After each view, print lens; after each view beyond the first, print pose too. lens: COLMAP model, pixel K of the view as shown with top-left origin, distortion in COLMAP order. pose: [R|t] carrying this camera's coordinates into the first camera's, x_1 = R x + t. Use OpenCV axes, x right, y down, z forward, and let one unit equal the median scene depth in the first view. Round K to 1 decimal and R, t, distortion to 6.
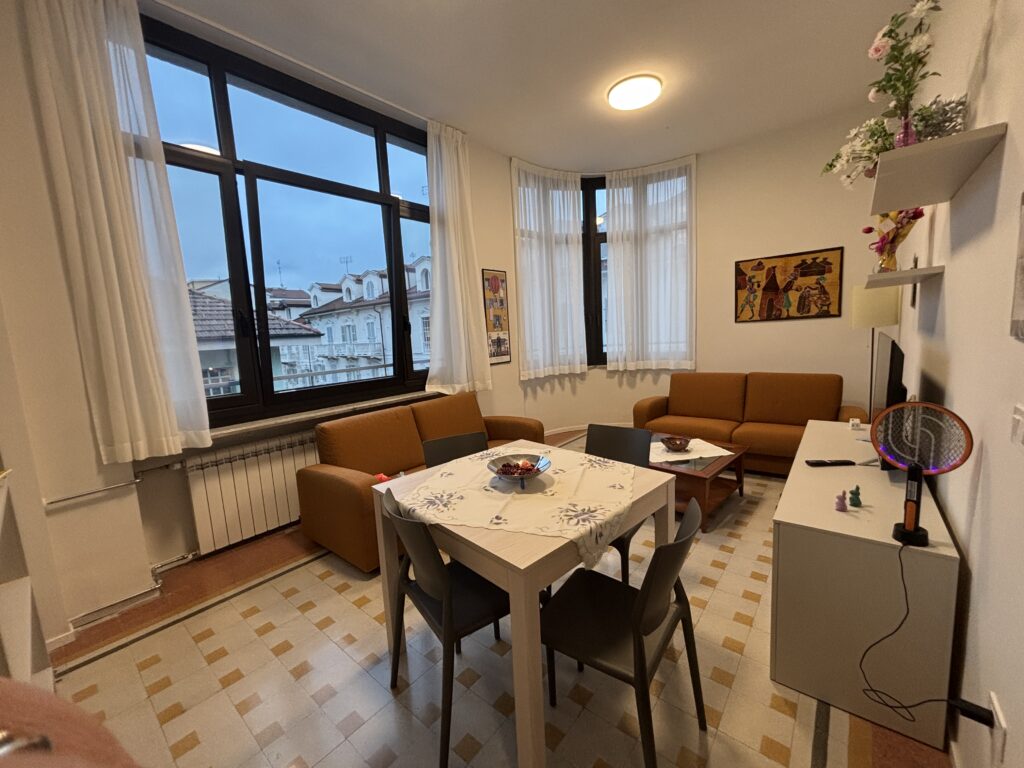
lens RADIAL K [[411.7, 0, 512.0], [0, 411.7, 384.0], [0, 0, 1]] dist [0.001161, -0.000102]
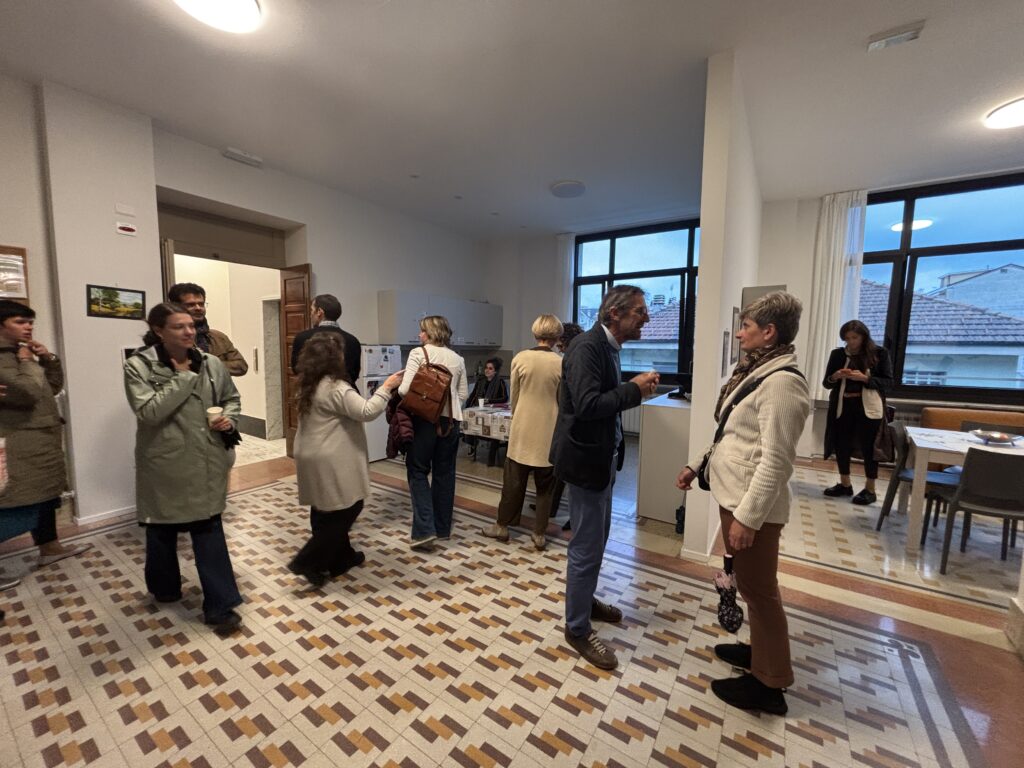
lens RADIAL K [[411.7, 0, 512.0], [0, 411.7, 384.0], [0, 0, 1]] dist [0.001161, -0.000102]
pose [[0.115785, 0.147007, -0.982335, 0.187805], [-0.142334, 0.981236, 0.130066, 0.006628], [0.983023, 0.124760, 0.134536, -0.162419]]
